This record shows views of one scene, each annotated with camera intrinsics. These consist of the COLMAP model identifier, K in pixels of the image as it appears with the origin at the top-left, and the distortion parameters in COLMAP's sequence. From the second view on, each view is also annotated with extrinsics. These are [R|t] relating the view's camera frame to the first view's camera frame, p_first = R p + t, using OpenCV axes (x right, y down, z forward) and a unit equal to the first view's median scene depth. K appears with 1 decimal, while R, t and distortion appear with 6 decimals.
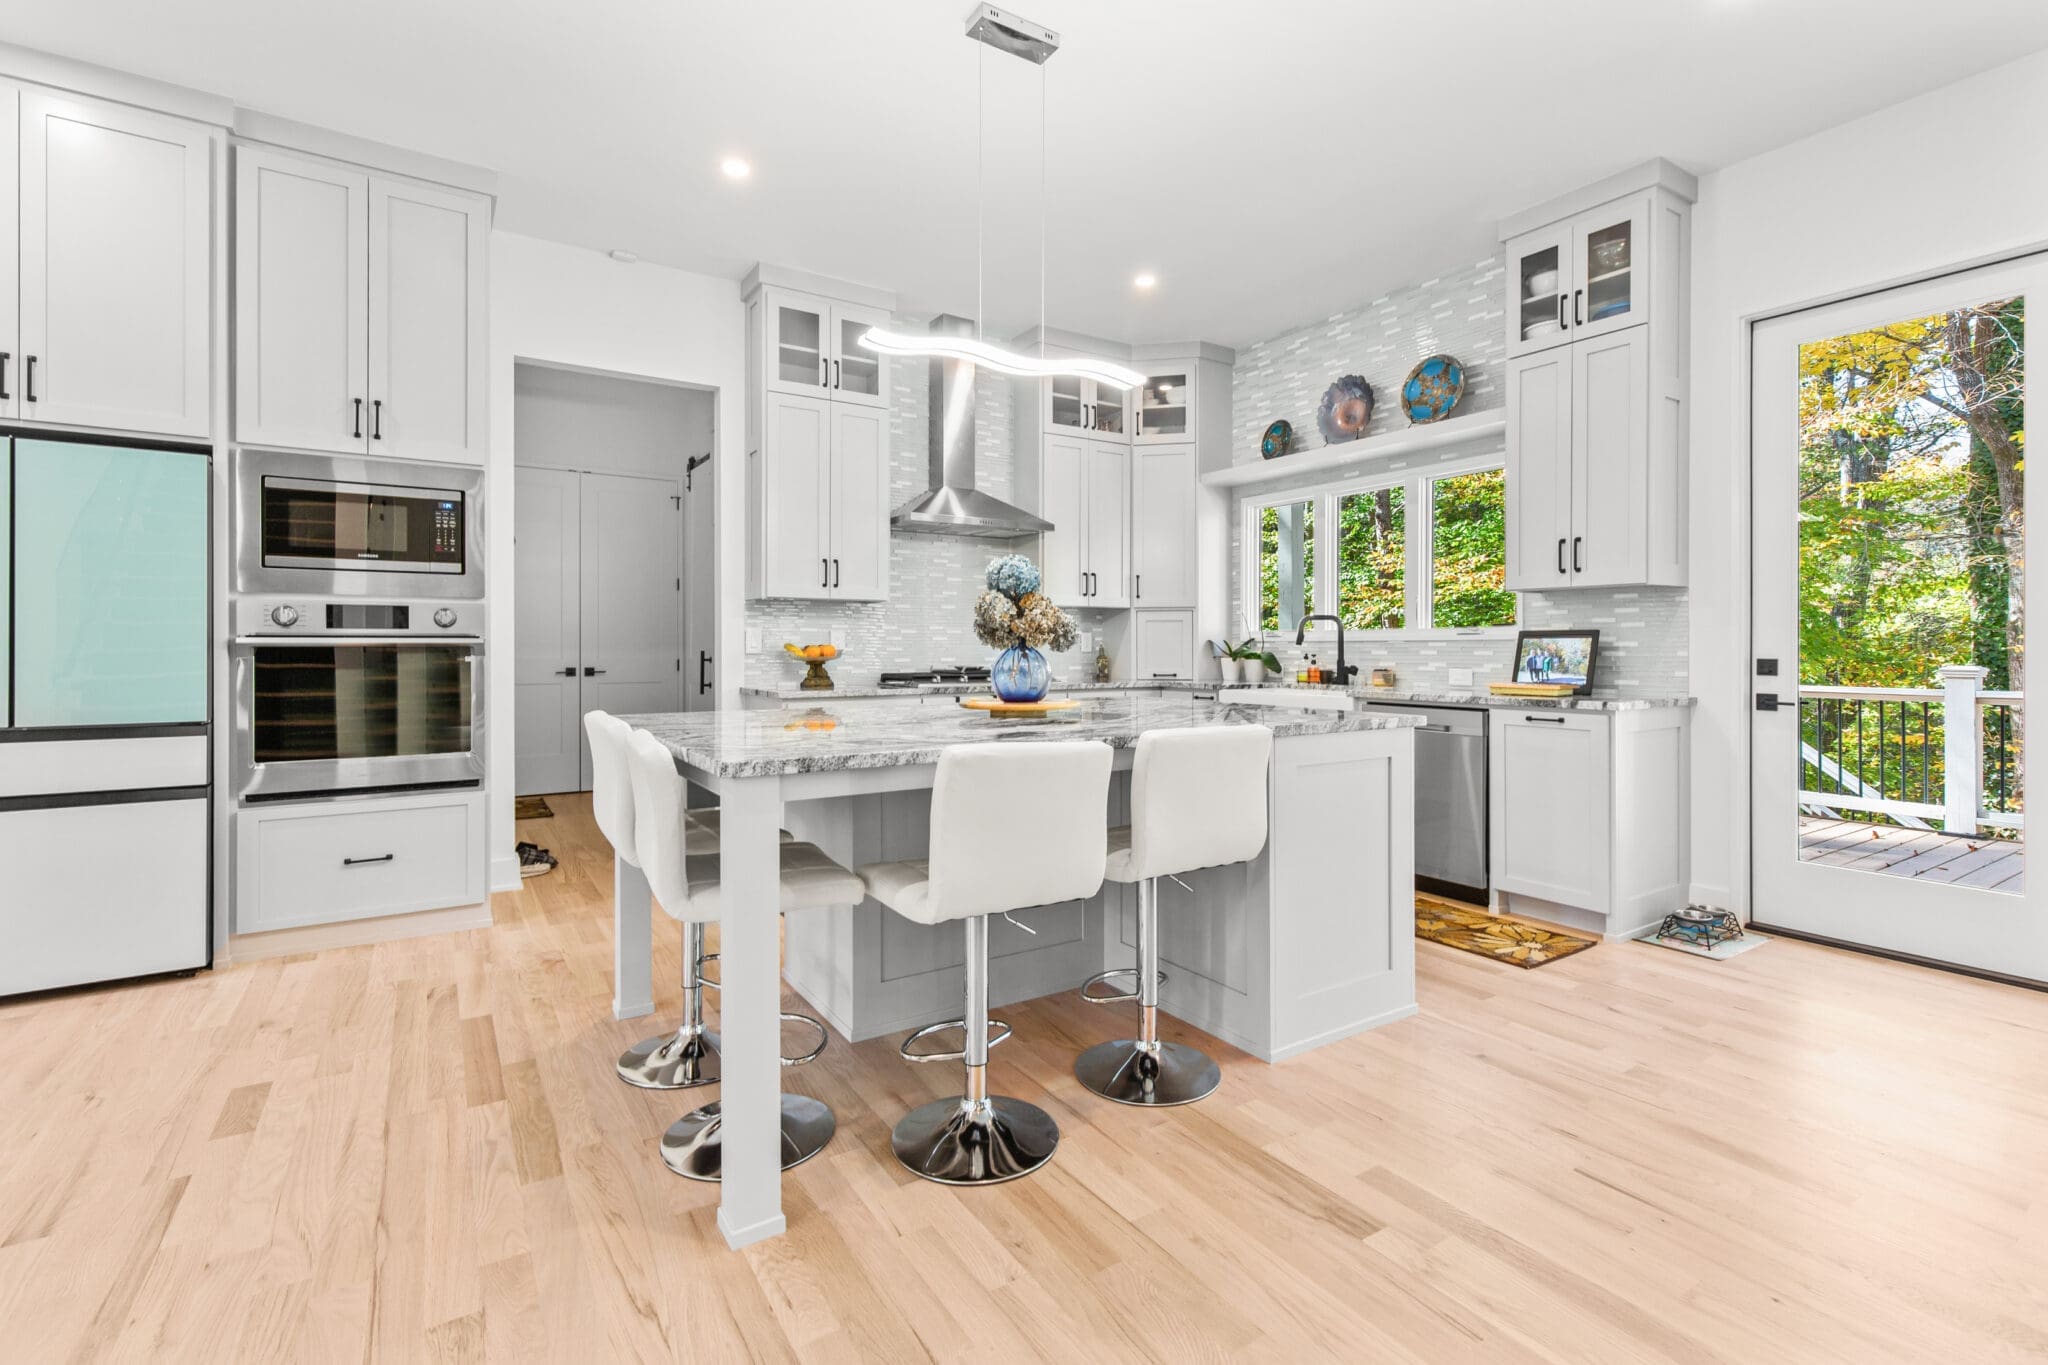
lens RADIAL K [[922.1, 0, 1038.3], [0, 922.1, 658.7], [0, 0, 1]] dist [0.004333, 0.000269]
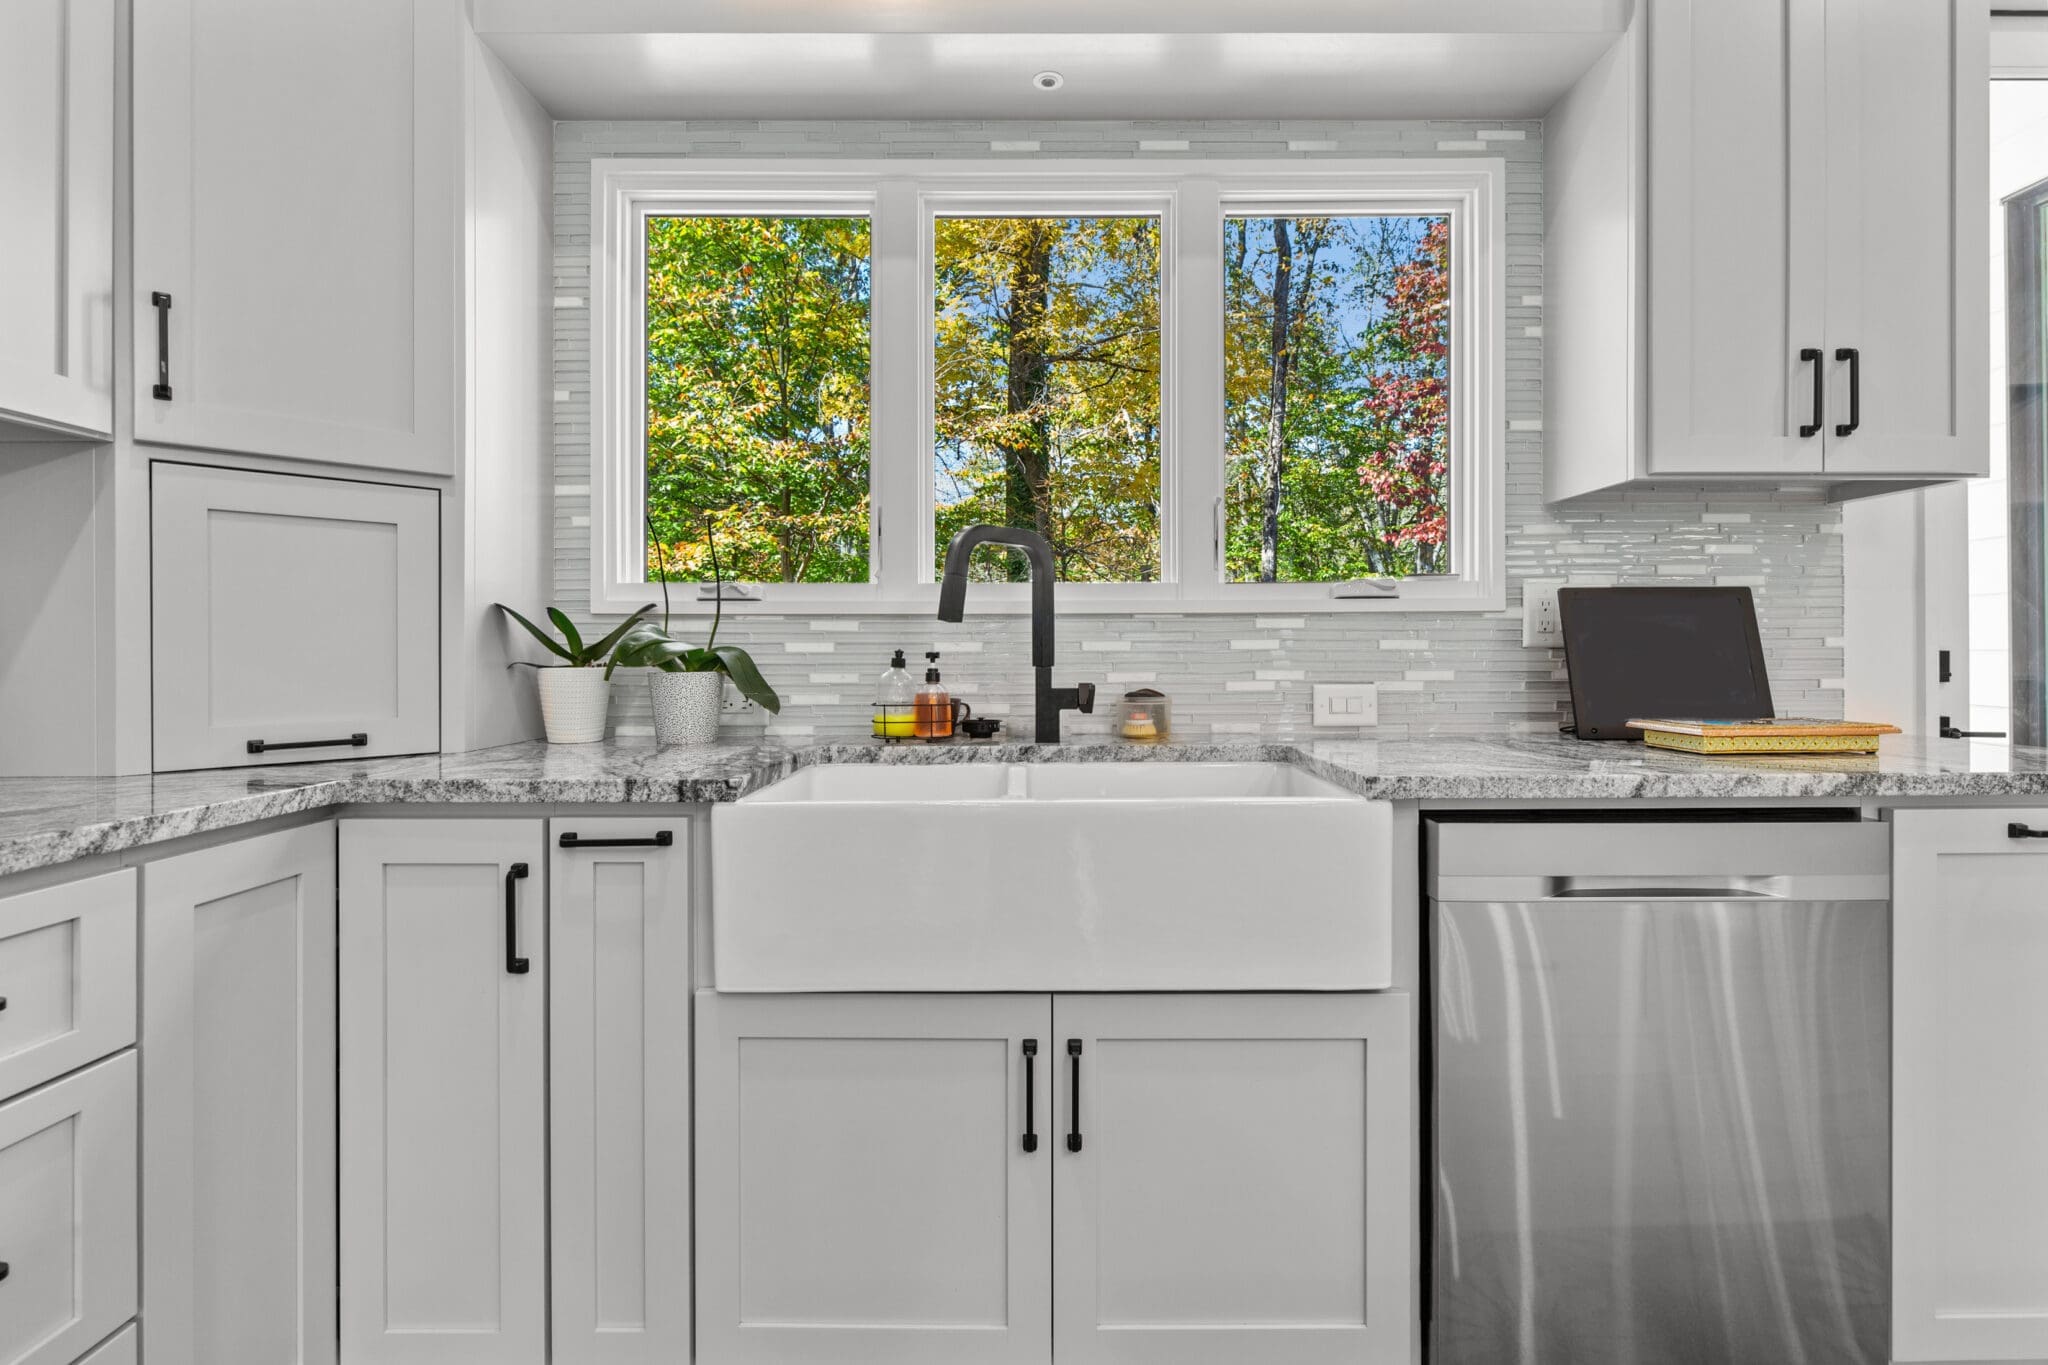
lens RADIAL K [[951.6, 0, 1038.5], [0, 951.6, 647.3], [0, 0, 1]] dist [-0.002486, -0.000480]
pose [[0.545179, 0.003625, 0.838312, 0.050133], [0.014619, 0.999797, -0.013831, -0.001617], [-0.838193, 0.019796, 0.545015, 1.062311]]
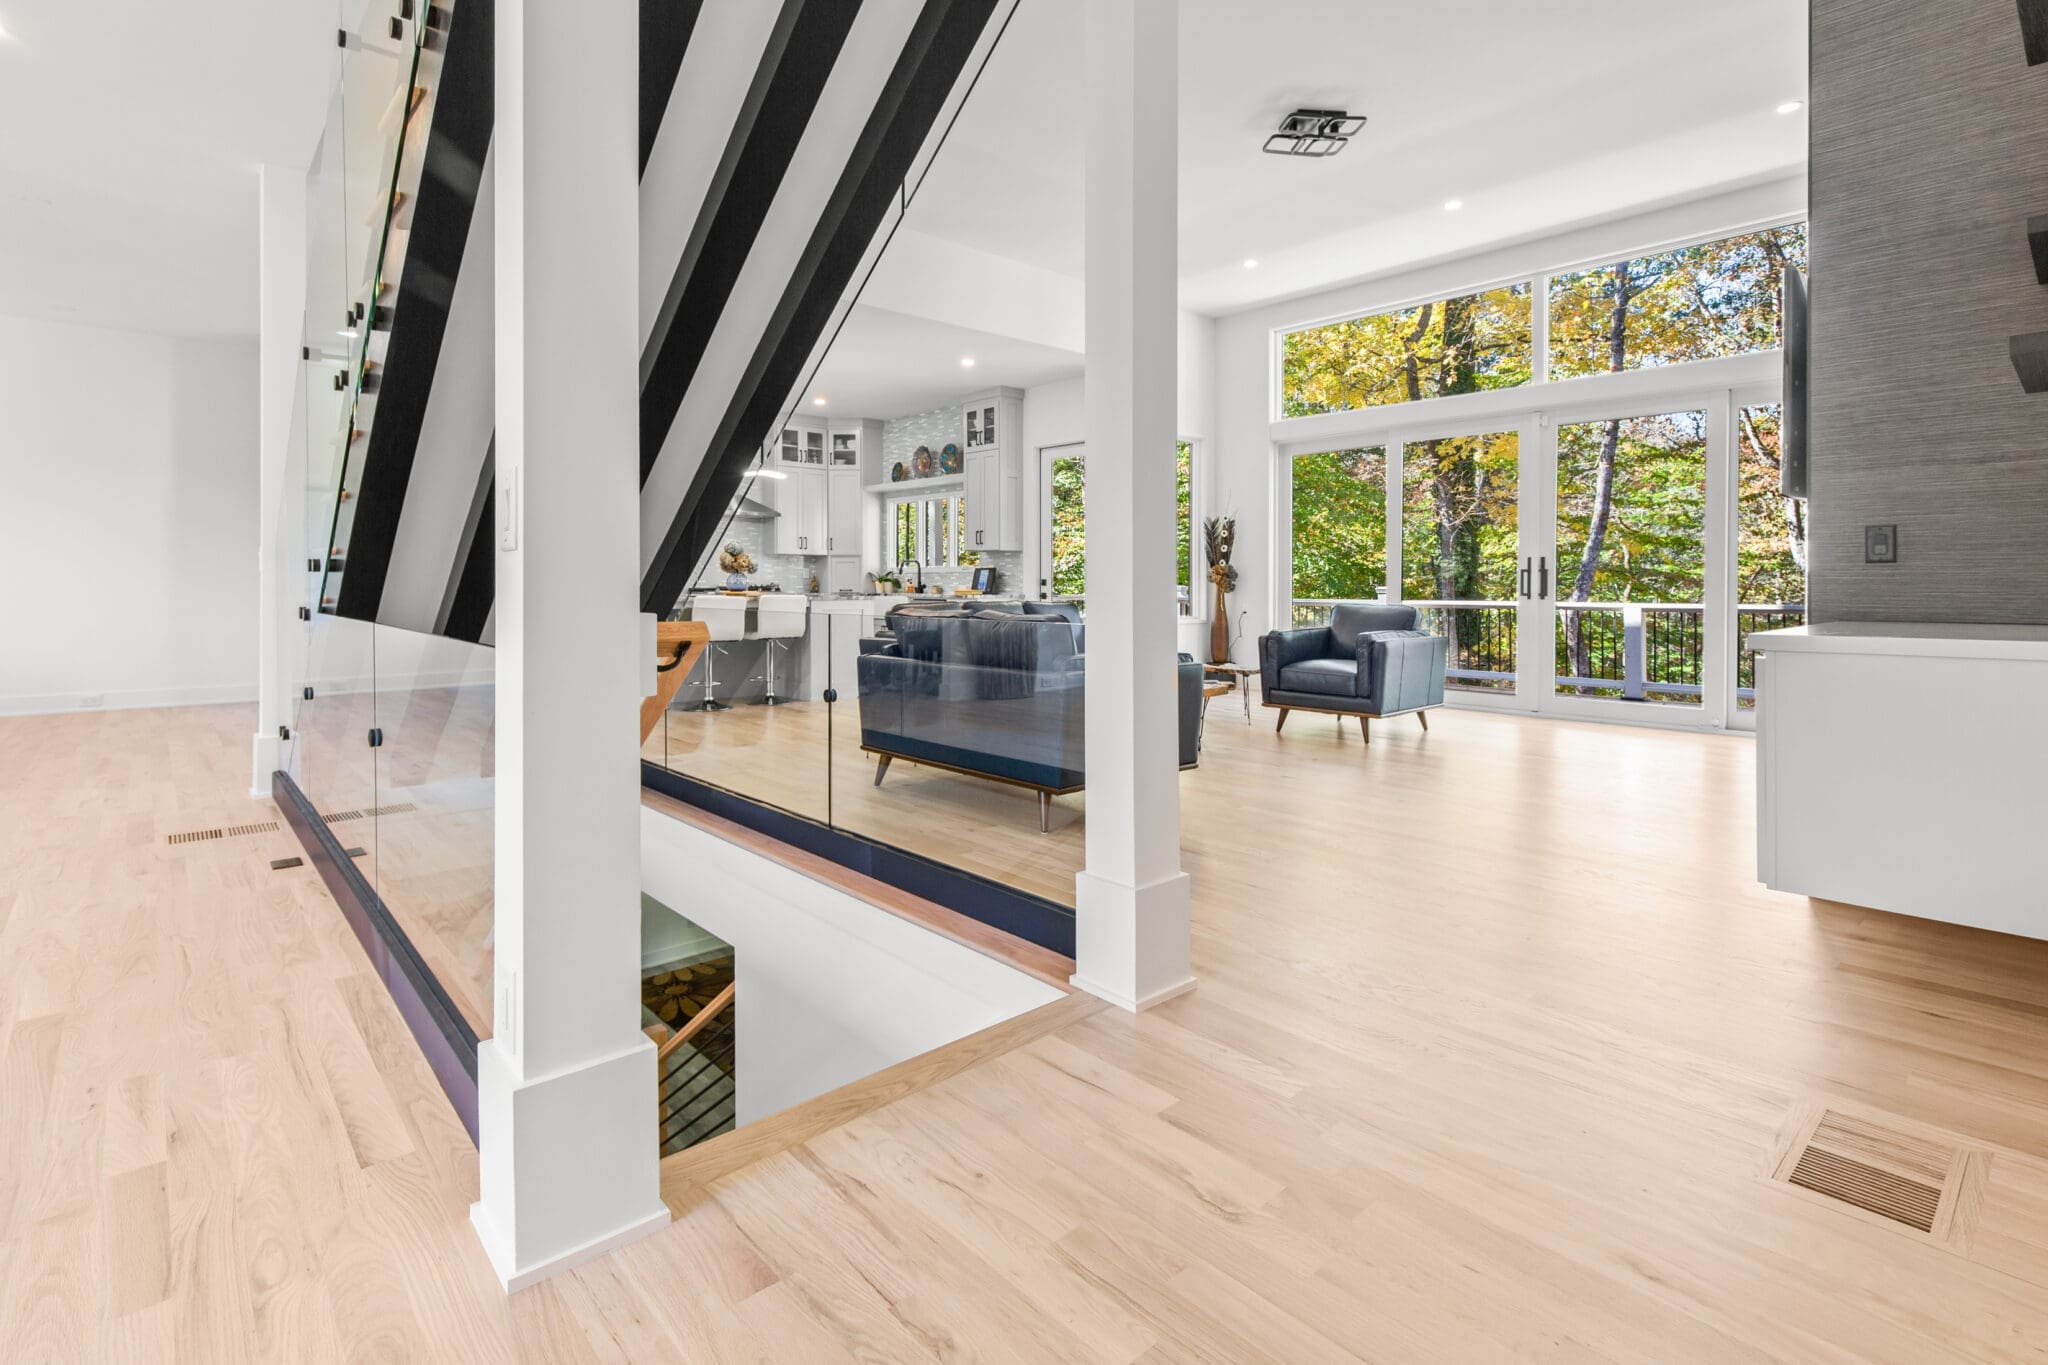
lens RADIAL K [[960.9, 0, 1038.2], [0, 960.9, 602.5], [0, 0, 1]] dist [0.002585, 0.000118]
pose [[0.986889, -0.000951, 0.161398, 0.315226], [-0.000192, 0.999975, 0.007063, 0.043501], [-0.161401, -0.007002, 0.986864, -1.562235]]
